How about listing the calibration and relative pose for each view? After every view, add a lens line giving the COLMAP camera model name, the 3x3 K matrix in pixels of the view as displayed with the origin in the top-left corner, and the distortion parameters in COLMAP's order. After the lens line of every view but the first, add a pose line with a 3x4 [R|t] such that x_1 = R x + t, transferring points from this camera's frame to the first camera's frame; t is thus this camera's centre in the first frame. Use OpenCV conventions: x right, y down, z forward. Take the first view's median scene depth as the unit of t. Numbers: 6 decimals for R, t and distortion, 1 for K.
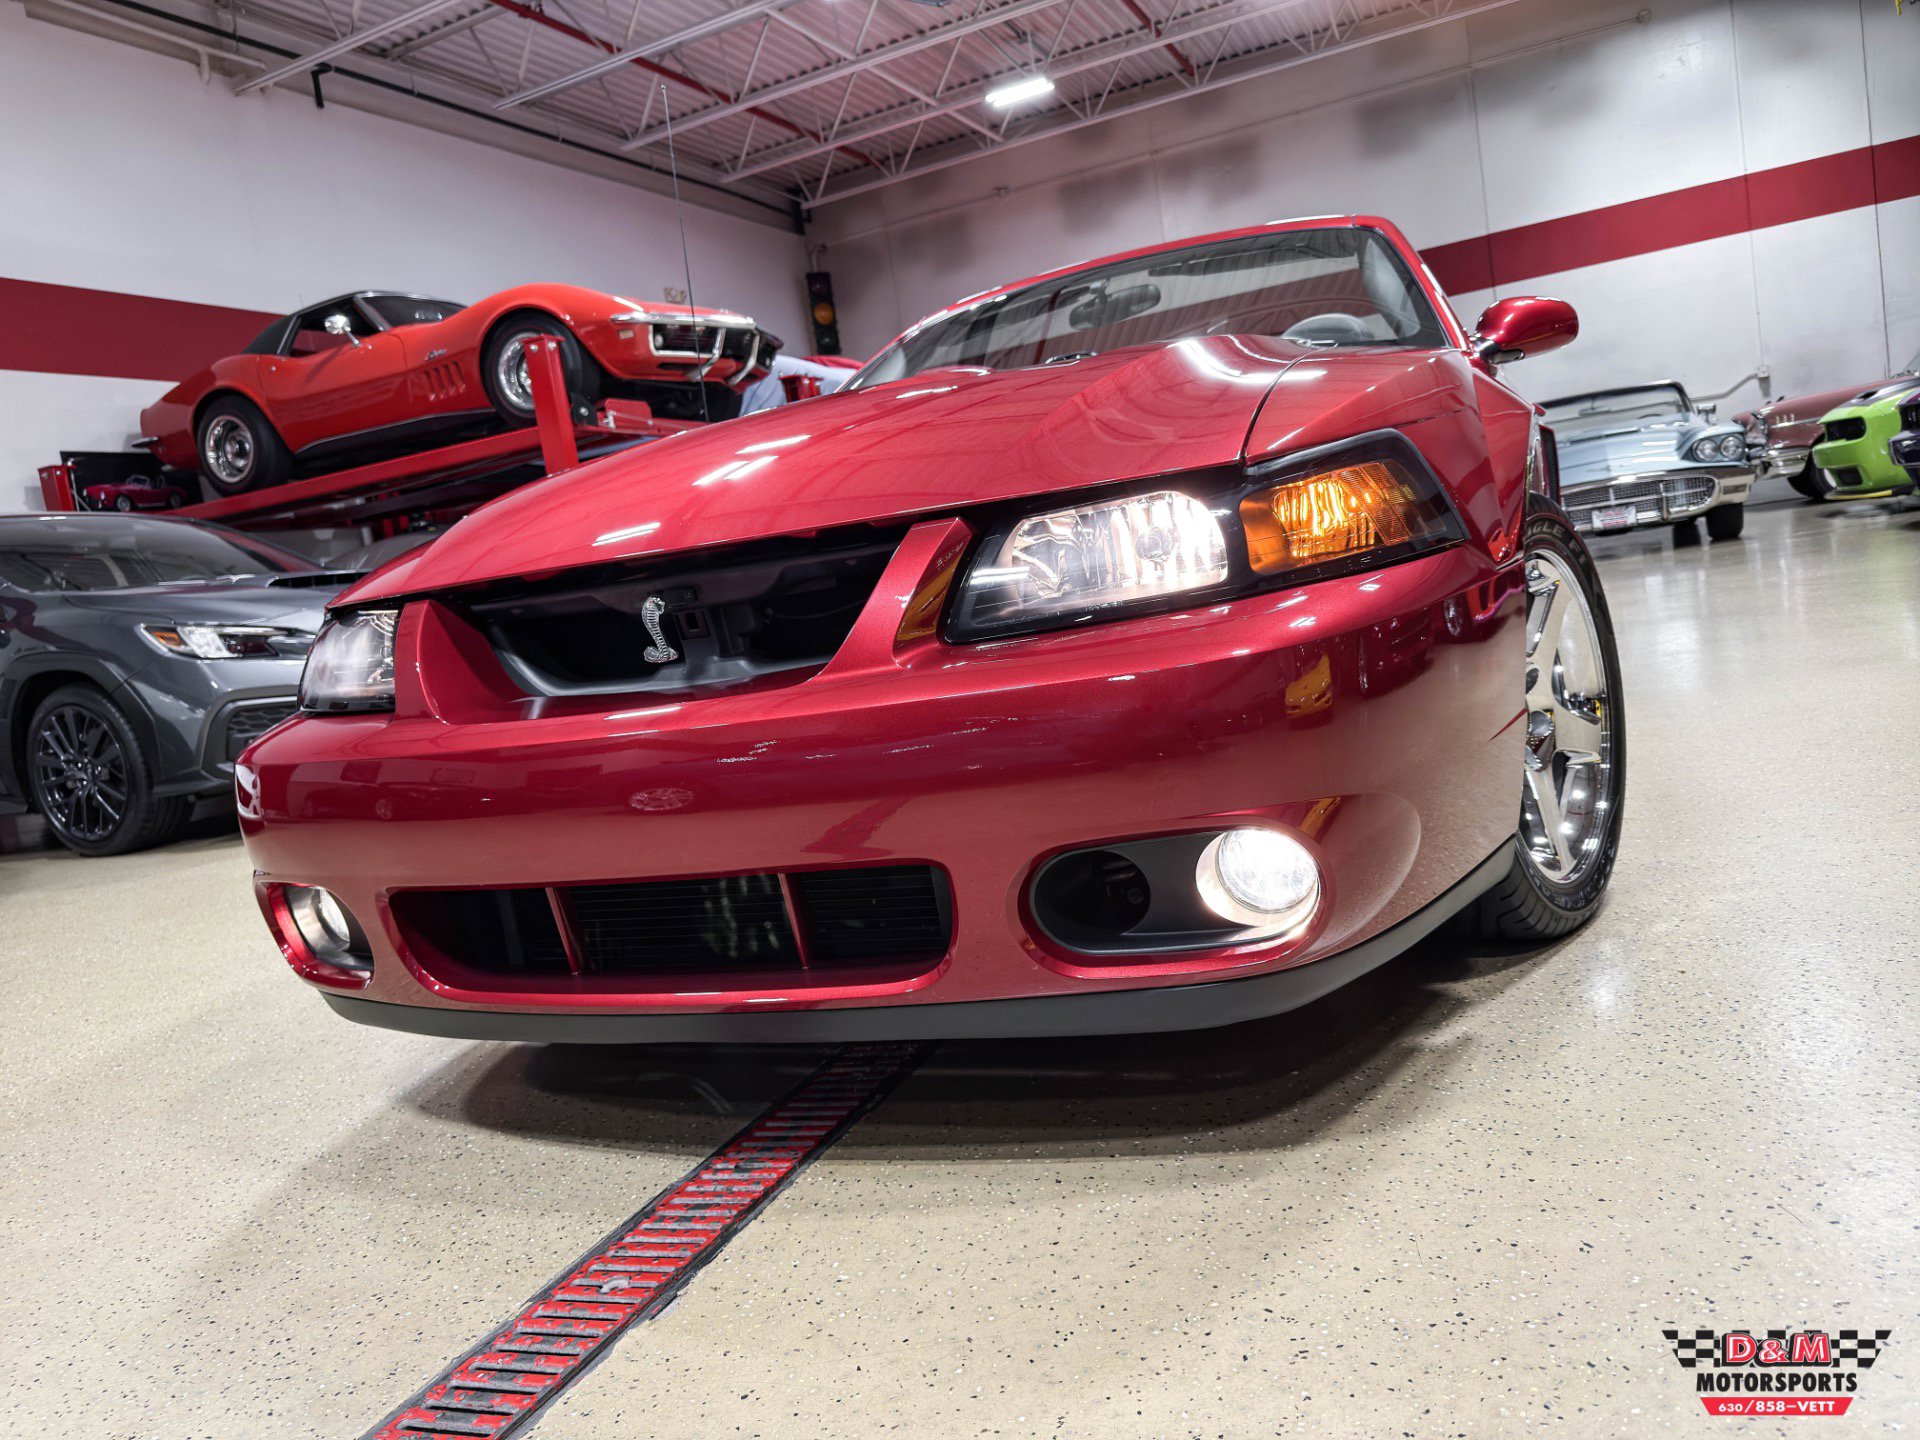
lens RADIAL K [[1377.8, 0, 957.1], [0, 1377.8, 742.5], [0, 0, 1]] dist [0.007468, -0.018878]
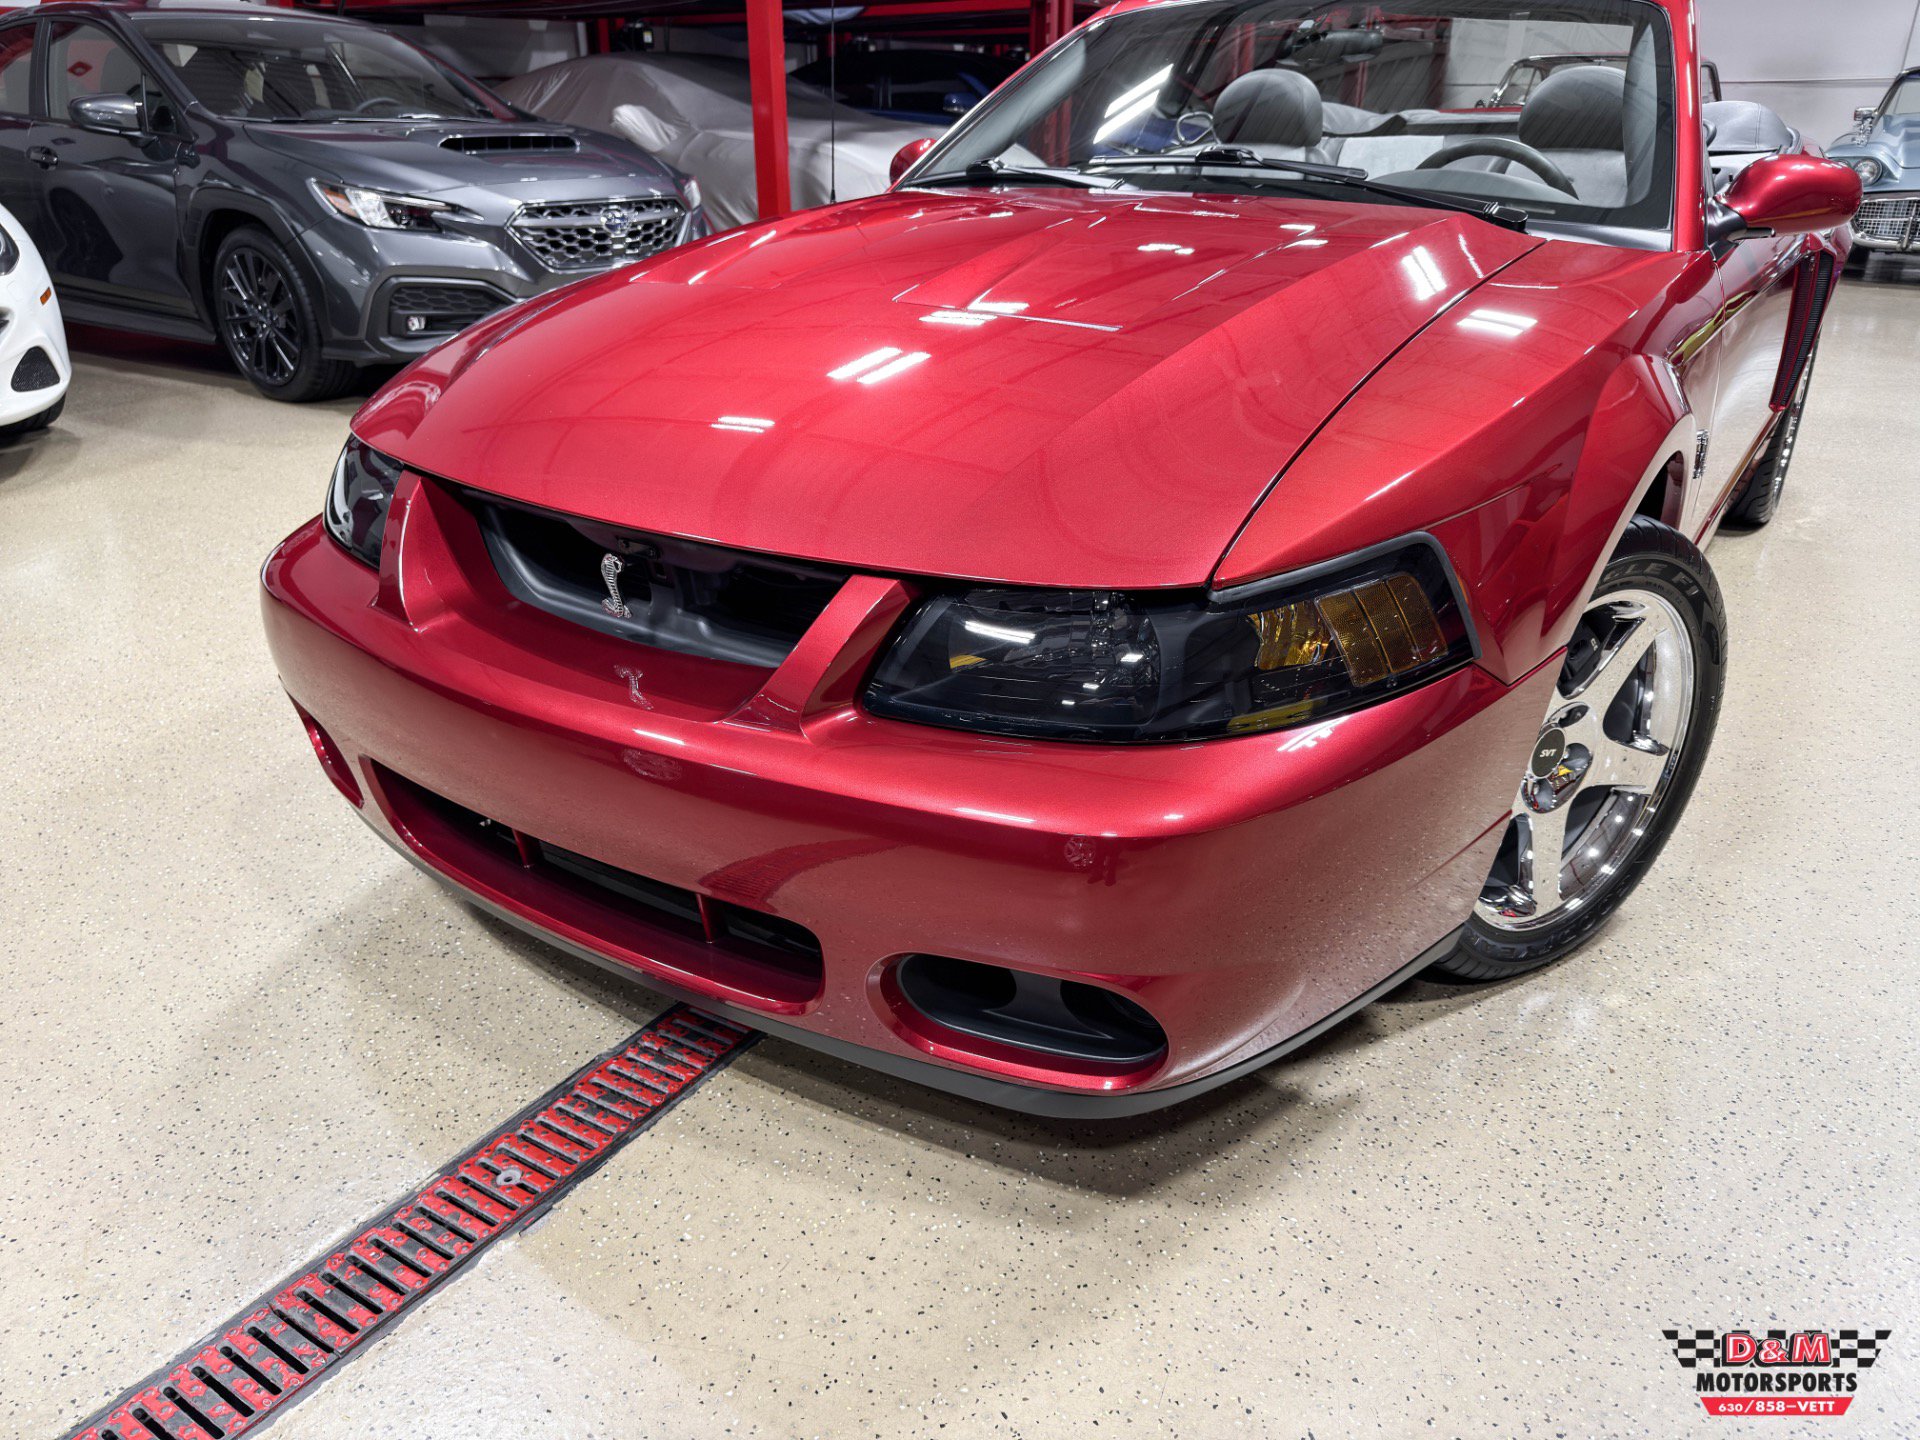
lens RADIAL K [[1371.5, 0, 952.5], [0, 1371.5, 748.8], [0, 0, 1]] dist [0.003638, -0.017410]
pose [[0.973039, 0.204574, -0.106510, 0.044739], [-0.158829, 0.929200, 0.333708, -0.105440], [0.167238, -0.307794, 0.936640, 0.027524]]
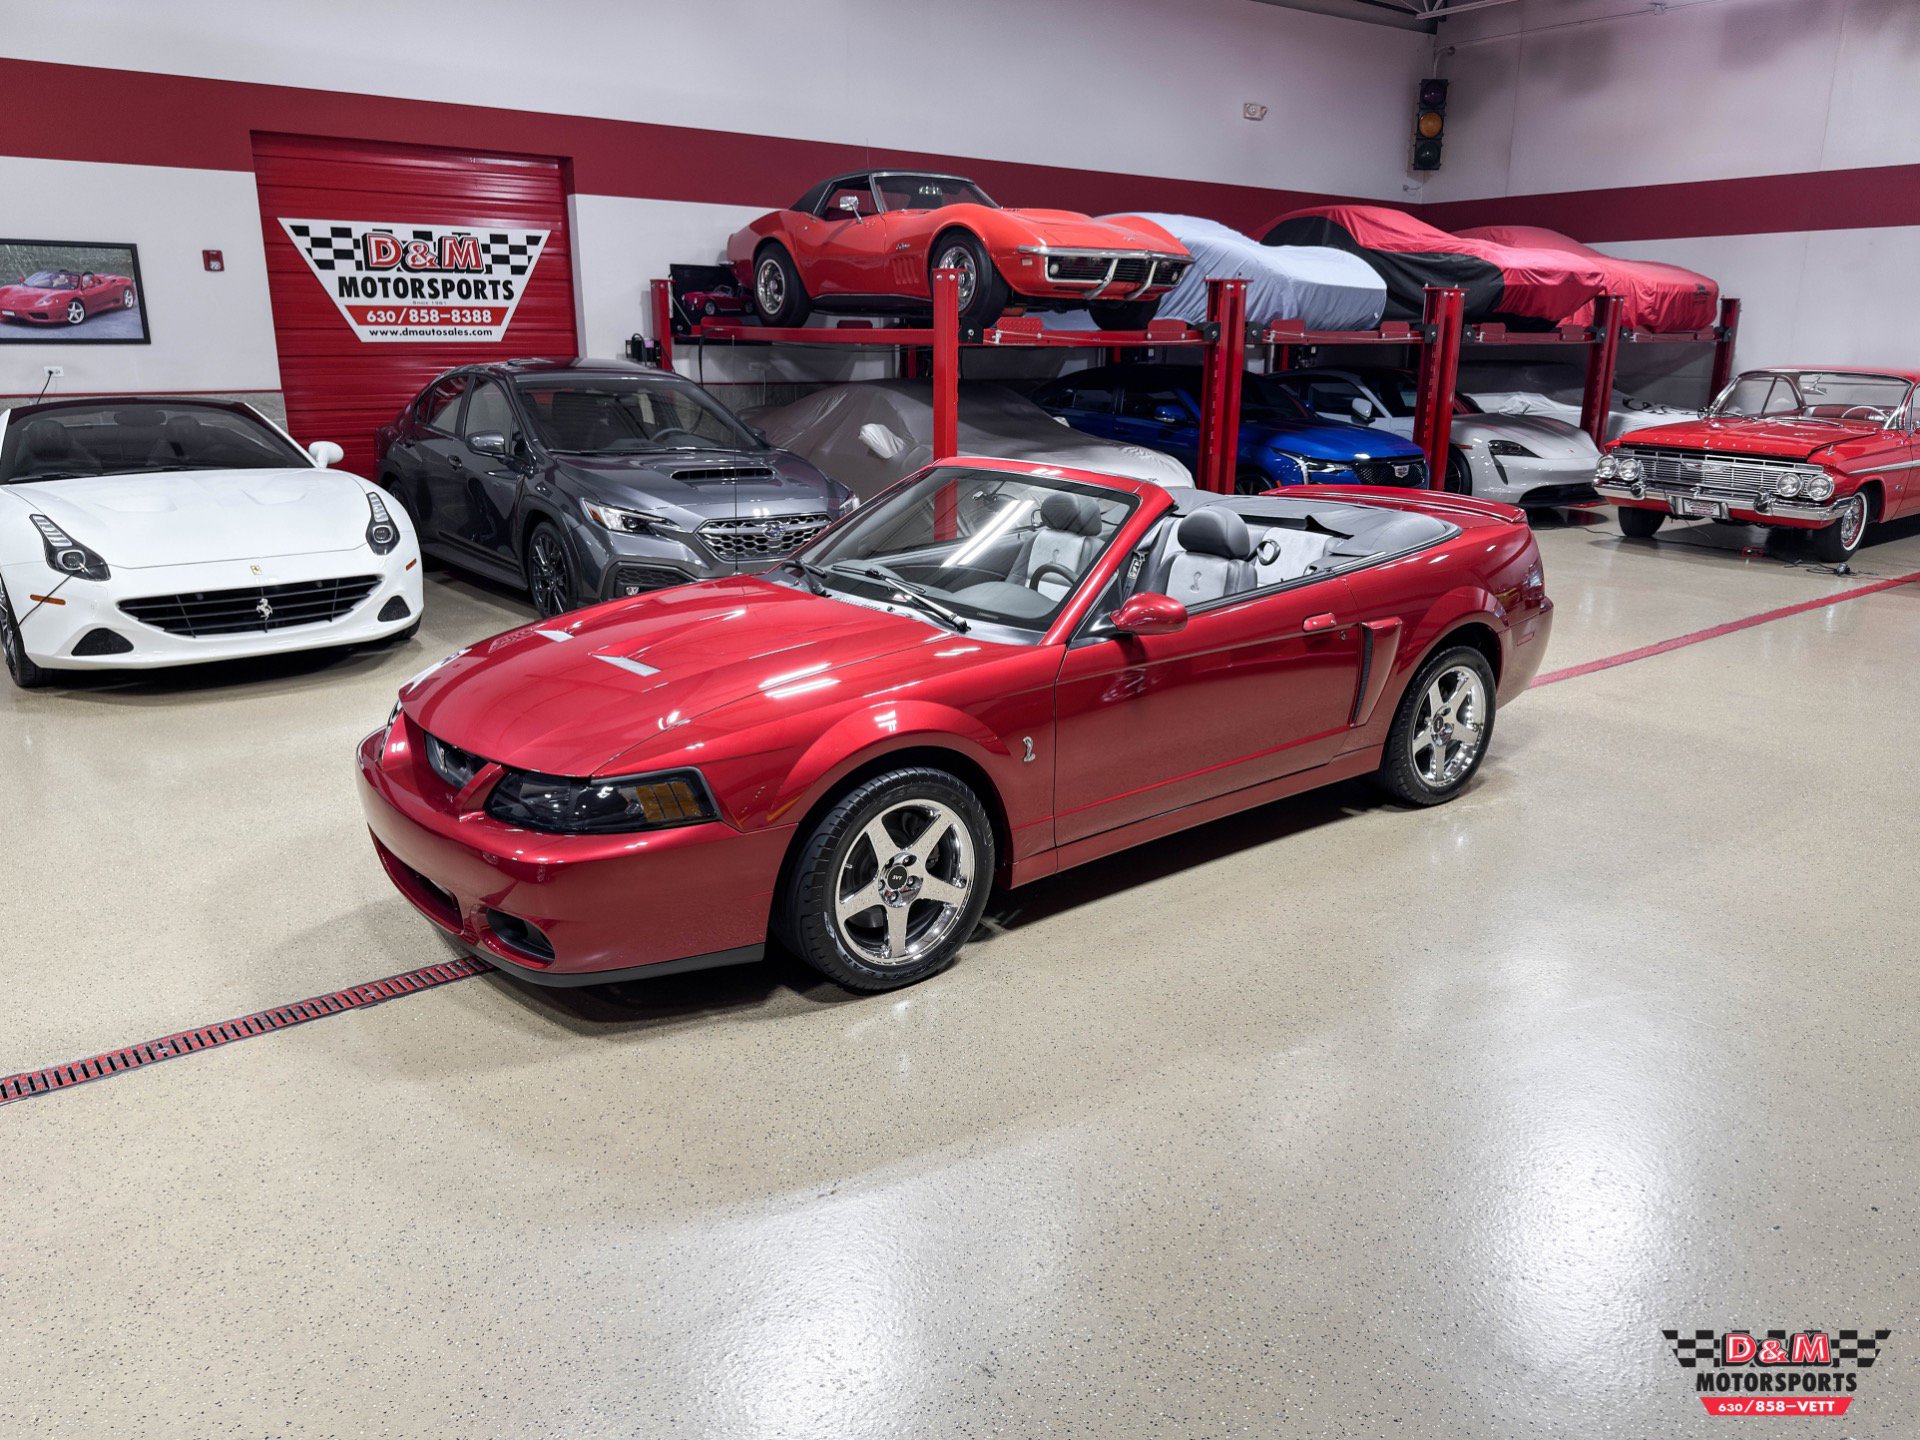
lens RADIAL K [[1439.3, 0, 960.0], [0, 1439.3, 720.0], [0, 0, 1]] dist [0.254862, -0.590191]
pose [[0.871349, 0.260987, -0.415496, 0.516274], [-0.185805, 0.959249, 0.212880, -0.271041], [0.454123, -0.108291, 0.884333, -0.281748]]
